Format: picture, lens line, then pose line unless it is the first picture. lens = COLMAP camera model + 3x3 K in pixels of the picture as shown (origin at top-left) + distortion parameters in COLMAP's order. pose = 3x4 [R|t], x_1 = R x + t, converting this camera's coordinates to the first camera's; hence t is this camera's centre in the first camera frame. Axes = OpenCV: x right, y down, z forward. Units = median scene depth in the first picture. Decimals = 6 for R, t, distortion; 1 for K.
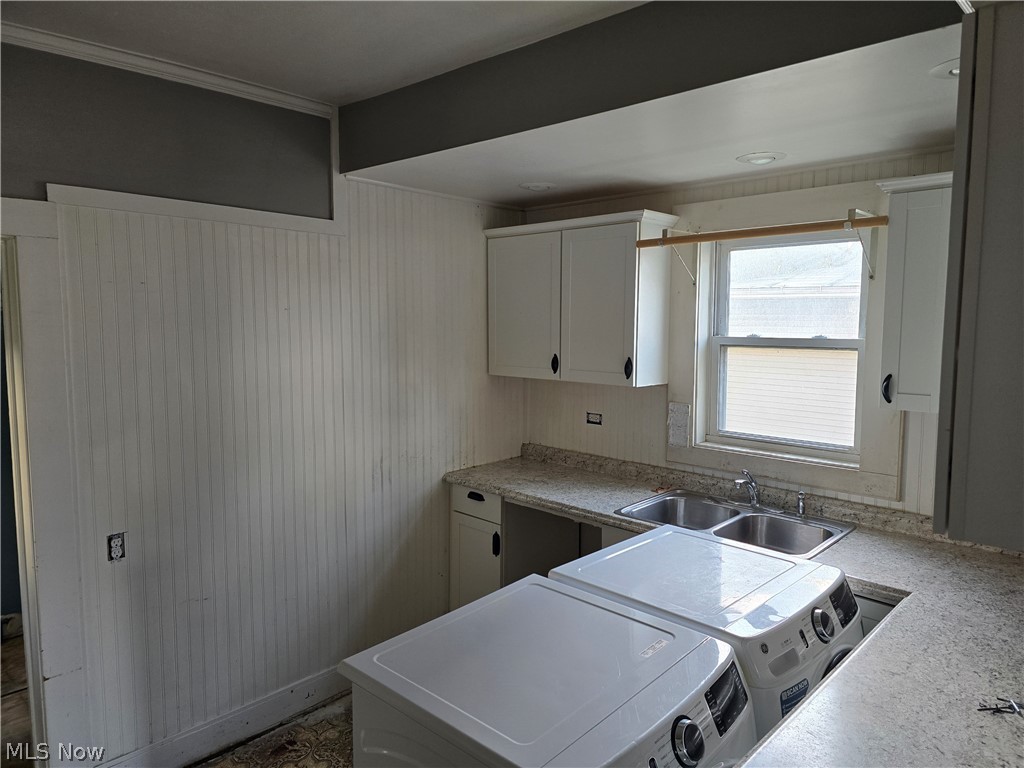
lens RADIAL K [[686.7, 0, 518.7], [0, 686.7, 381.6], [0, 0, 1]] dist [0.043666, -0.006647]
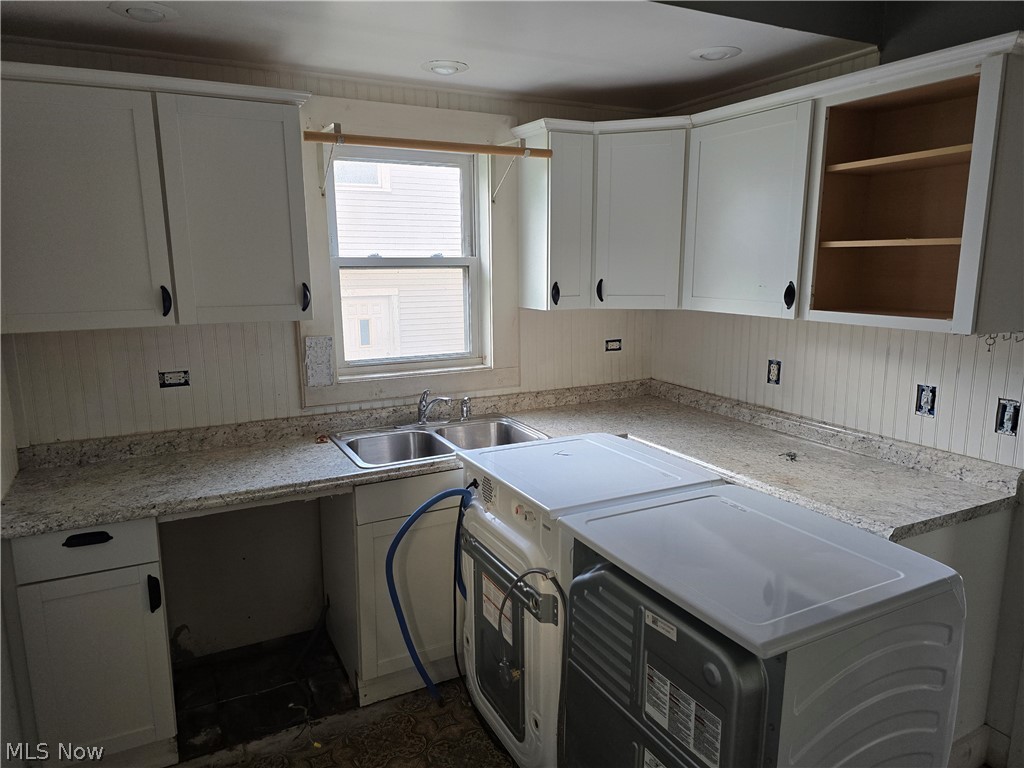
lens RADIAL K [[686.7, 0, 516.6], [0, 686.7, 386.6], [0, 0, 1]] dist [0.043666, -0.006647]
pose [[0.322758, -0.182188, 0.928782, -0.520618], [0.096758, 0.982509, 0.159103, -0.021034], [-0.941523, 0.038516, 0.334740, 0.504998]]
